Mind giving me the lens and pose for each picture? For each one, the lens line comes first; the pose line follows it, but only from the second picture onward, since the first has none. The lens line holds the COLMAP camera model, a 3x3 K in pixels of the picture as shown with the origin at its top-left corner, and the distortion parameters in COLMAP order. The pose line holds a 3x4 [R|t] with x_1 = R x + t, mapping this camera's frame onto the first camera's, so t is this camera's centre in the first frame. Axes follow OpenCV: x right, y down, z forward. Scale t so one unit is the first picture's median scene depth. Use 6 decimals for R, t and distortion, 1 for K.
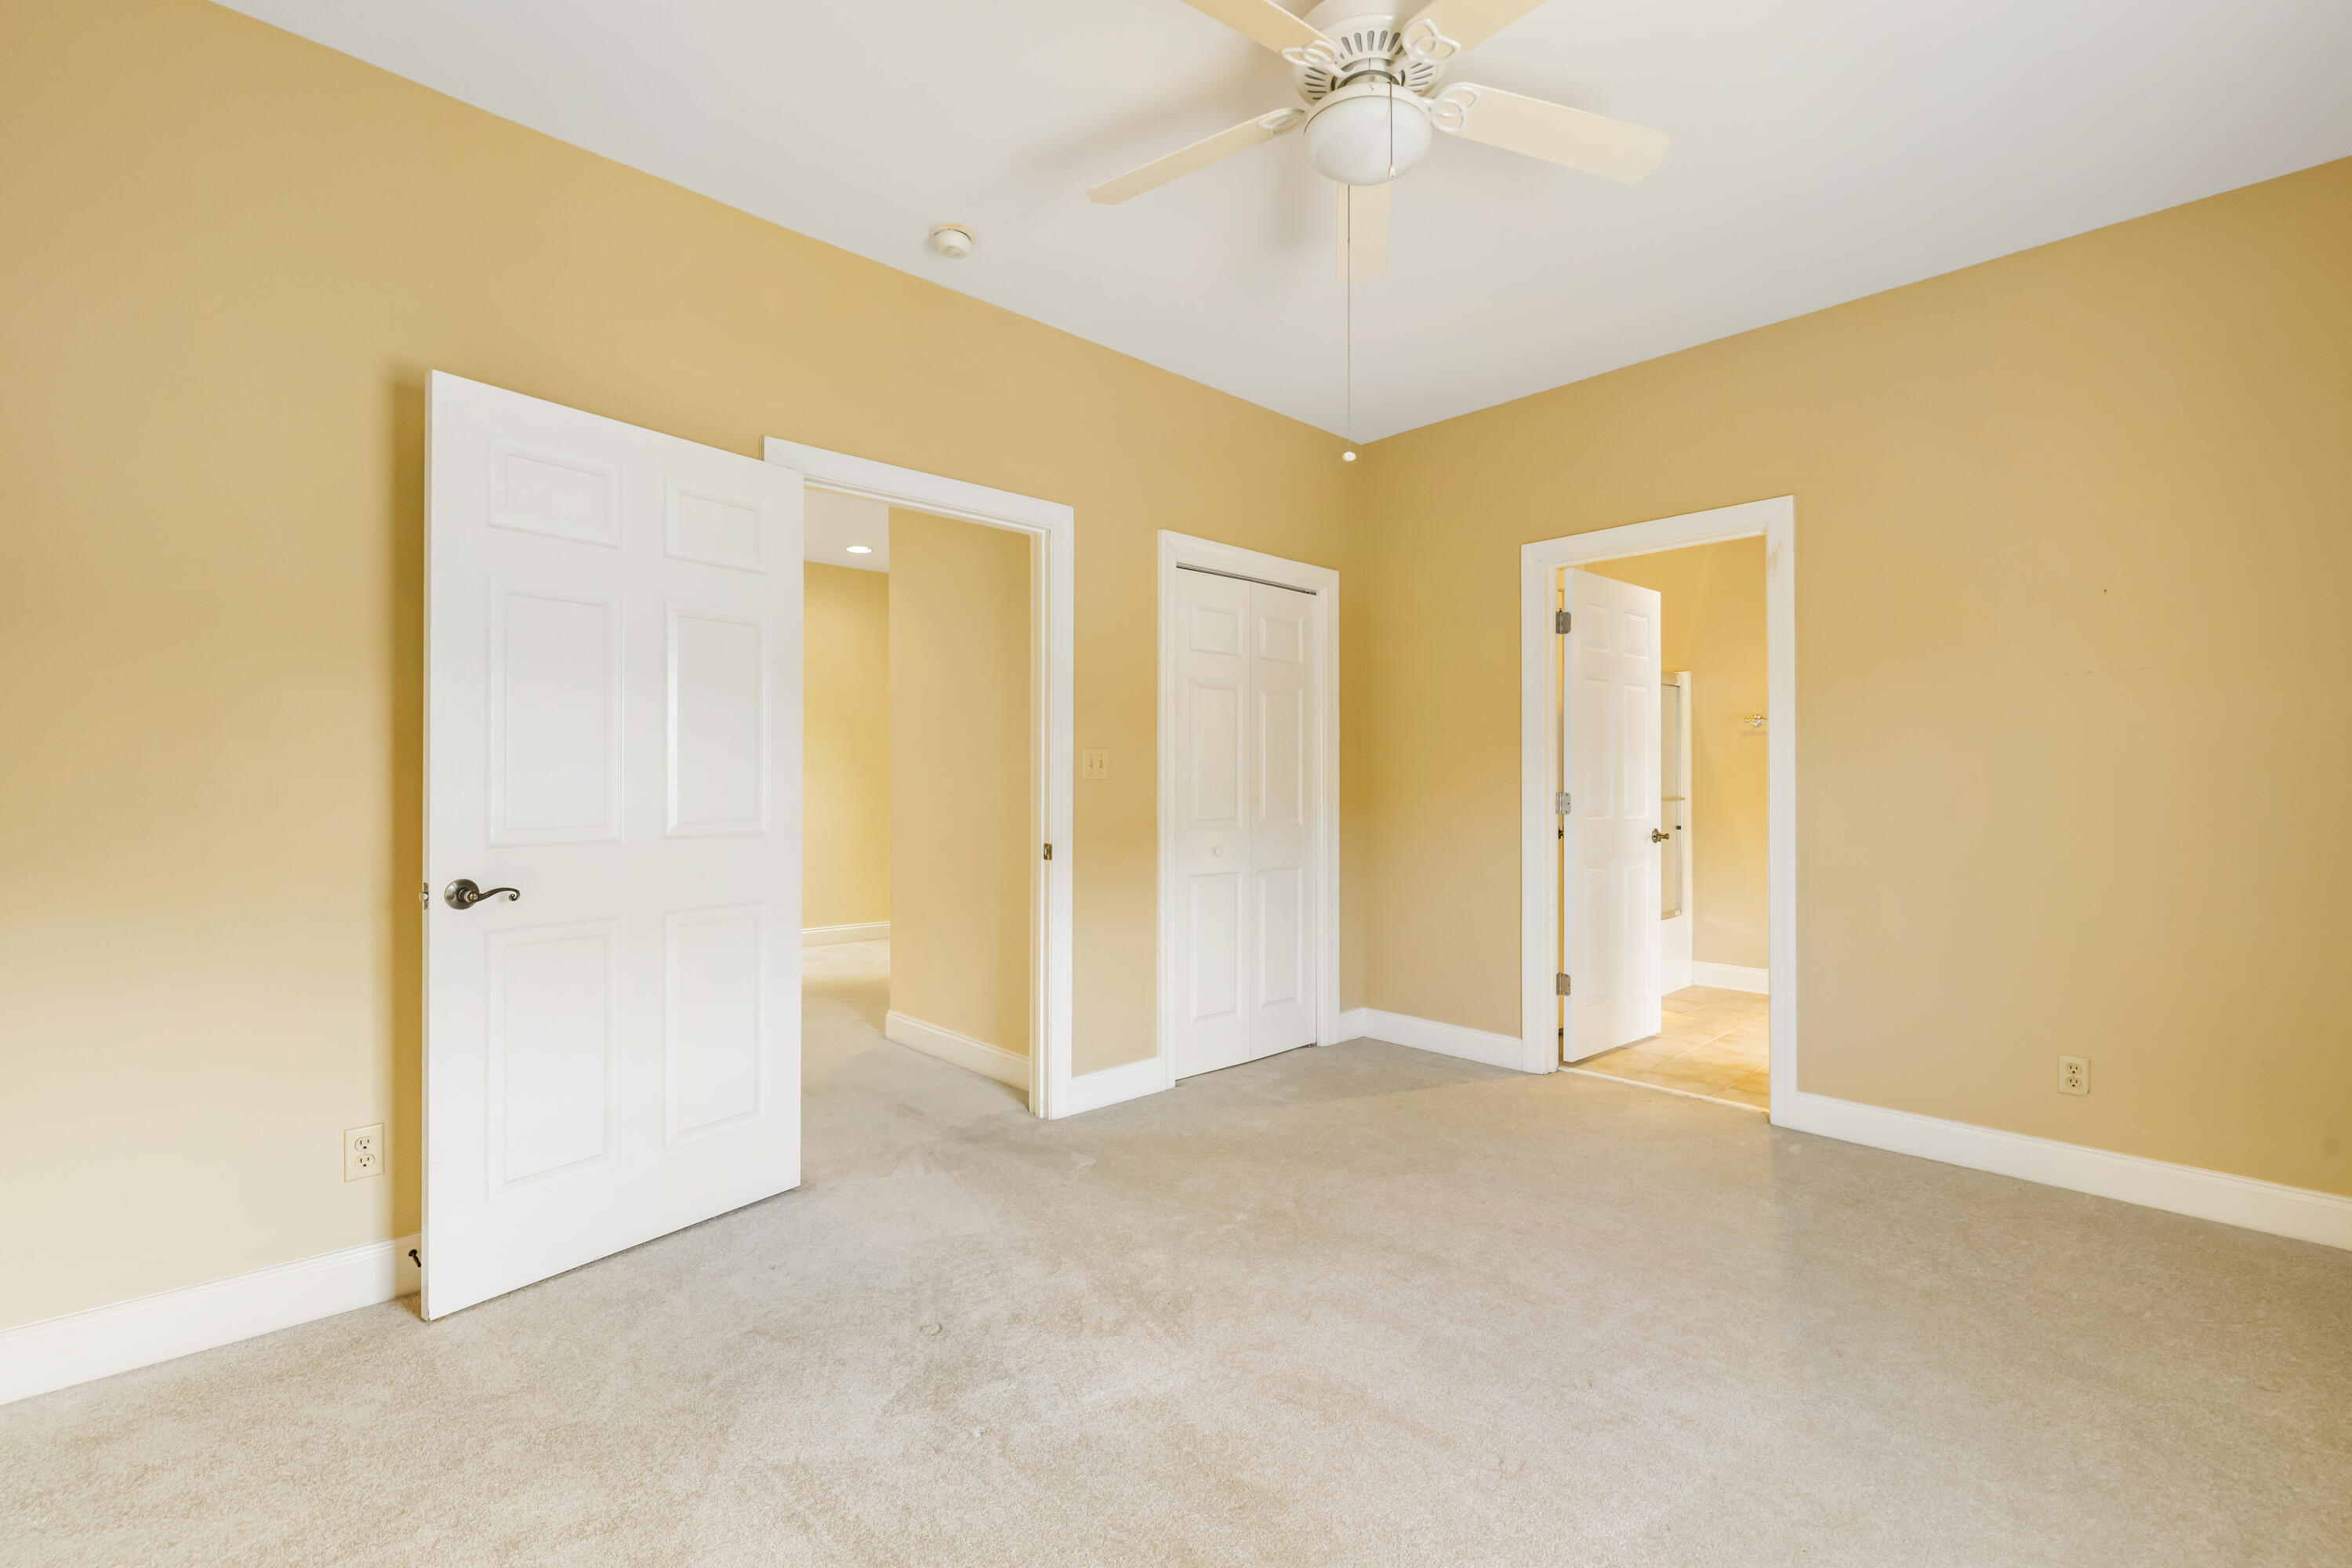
lens RADIAL K [[1031.9, 0, 1169.8], [0, 1031.9, 822.0], [0, 0, 1]] dist [-0.001345, 0.000351]
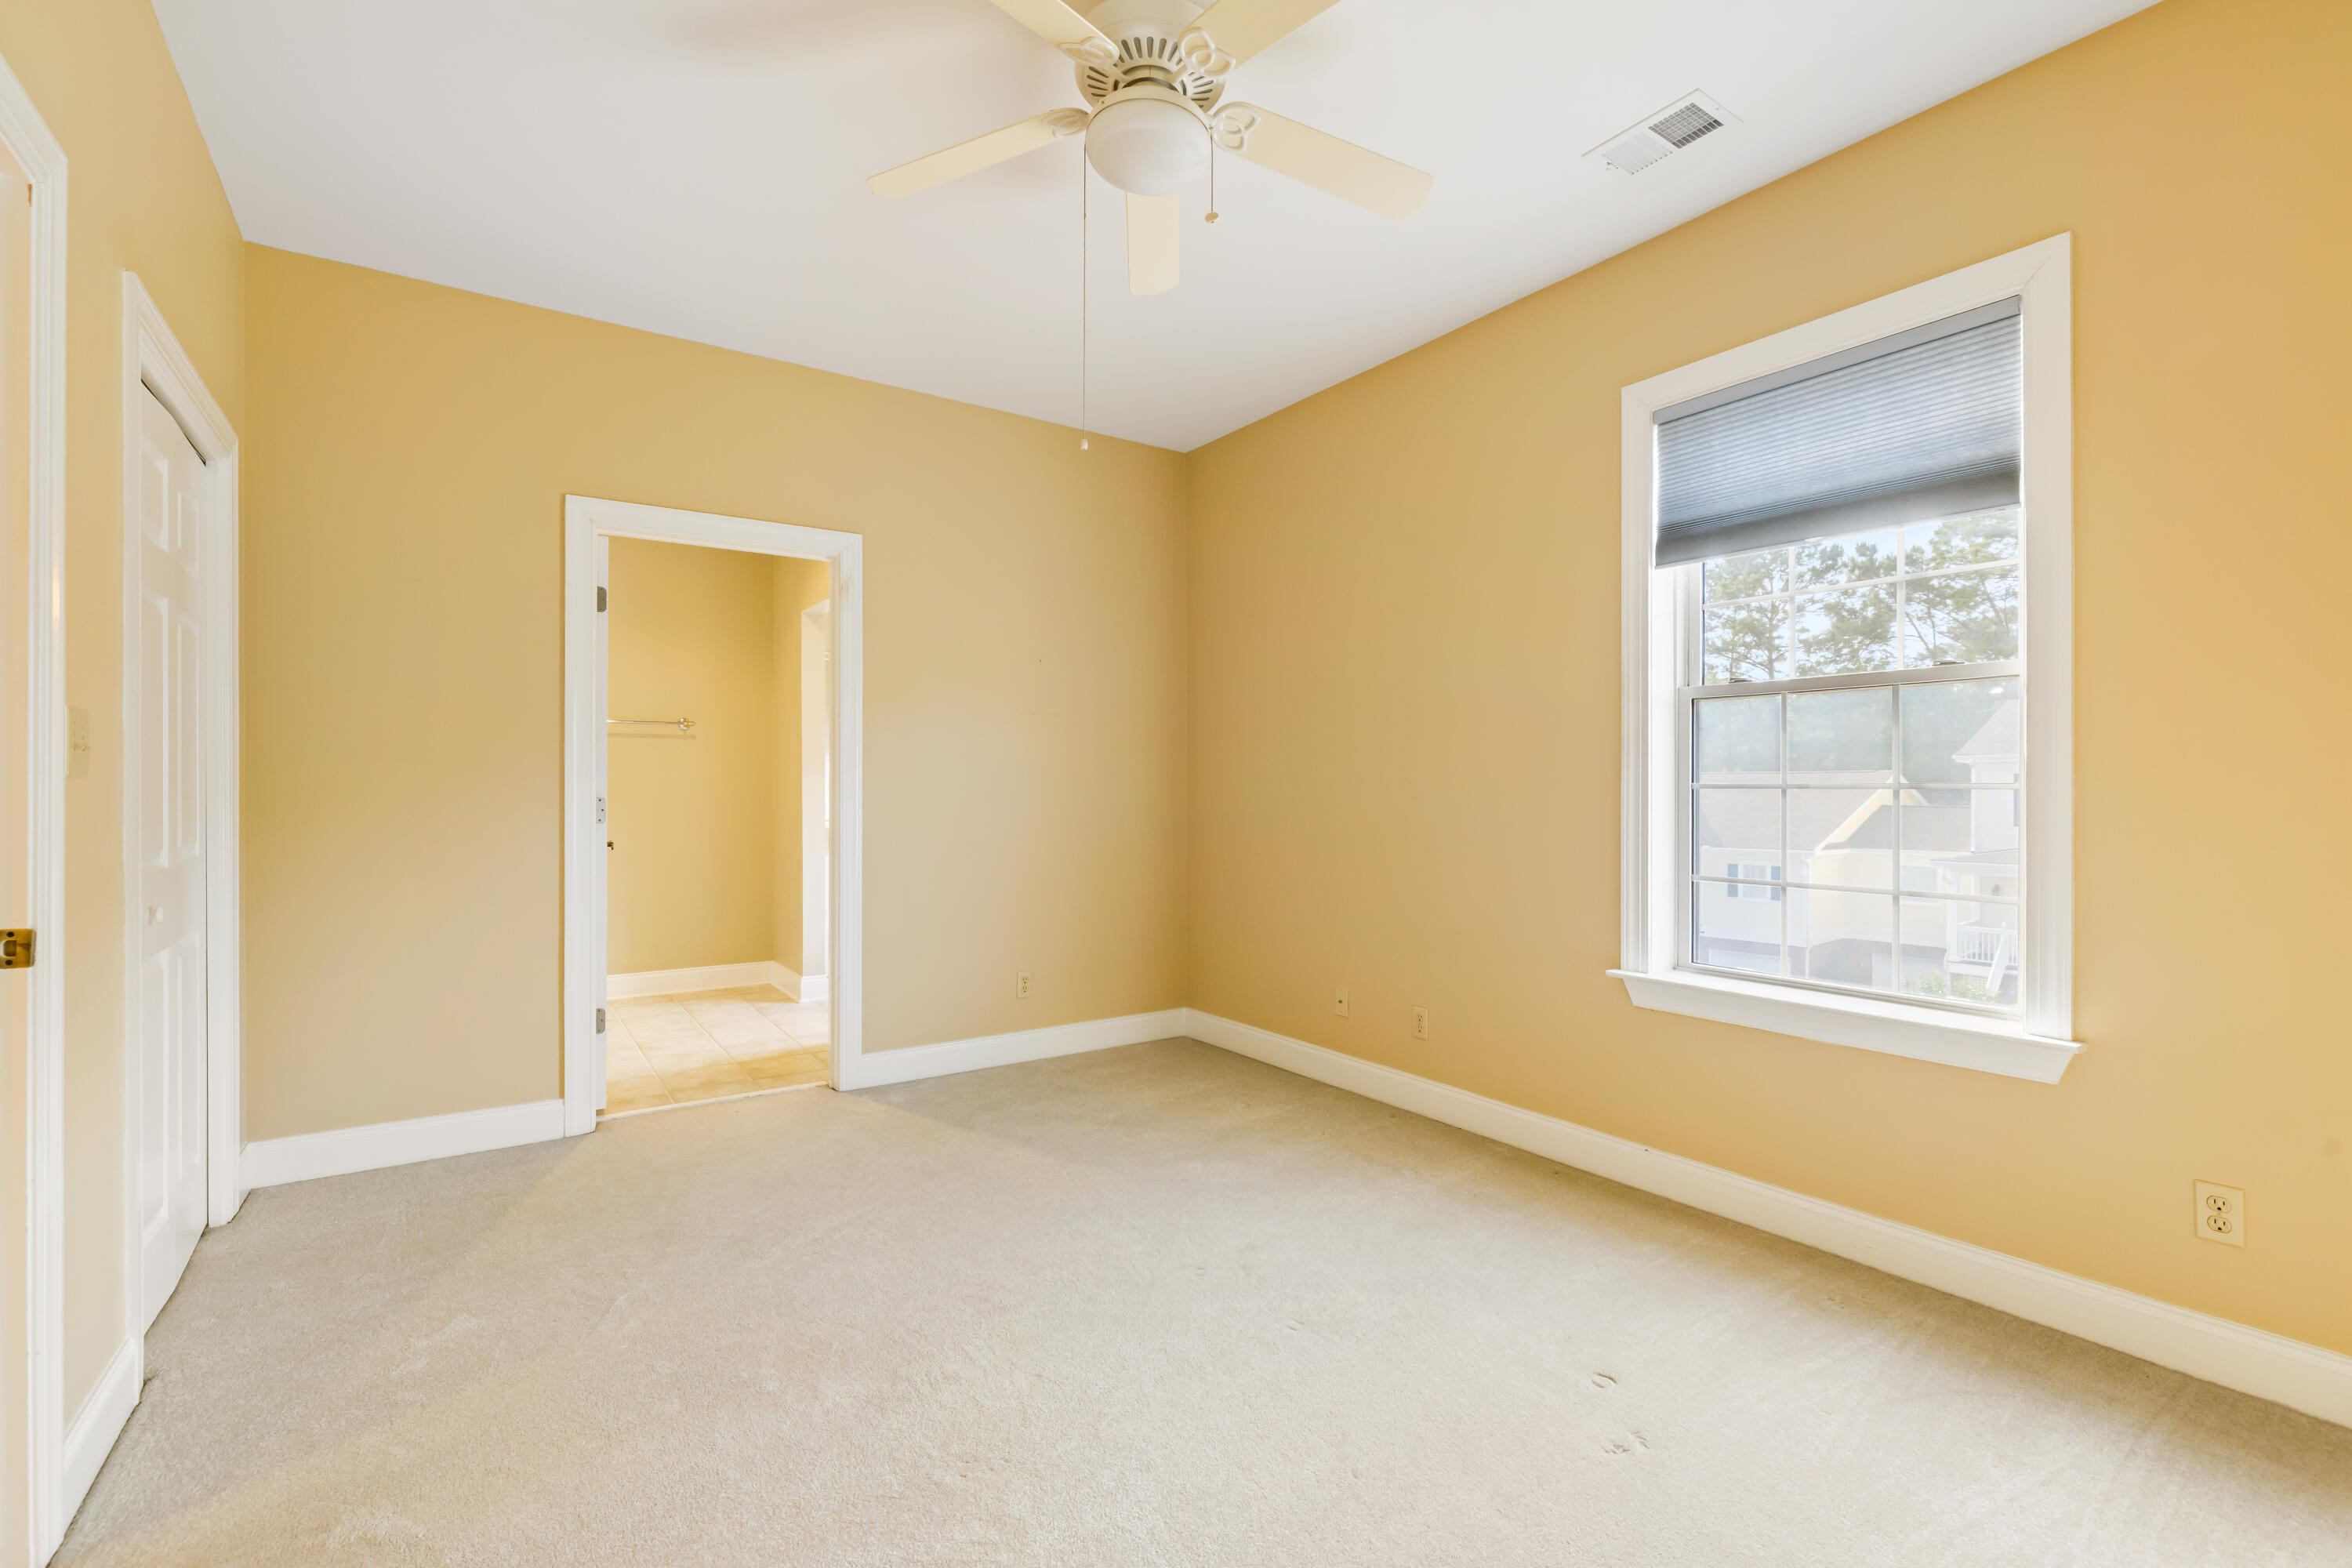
lens RADIAL K [[1031.9, 0, 1169.8], [0, 1031.9, 822.0], [0, 0, 1]] dist [-0.001345, 0.000351]
pose [[0.146135, -0.029637, 0.988821, -0.455482], [0.033648, 0.999122, 0.024973, -0.015131], [-0.988692, 0.029623, 0.147004, 0.465949]]
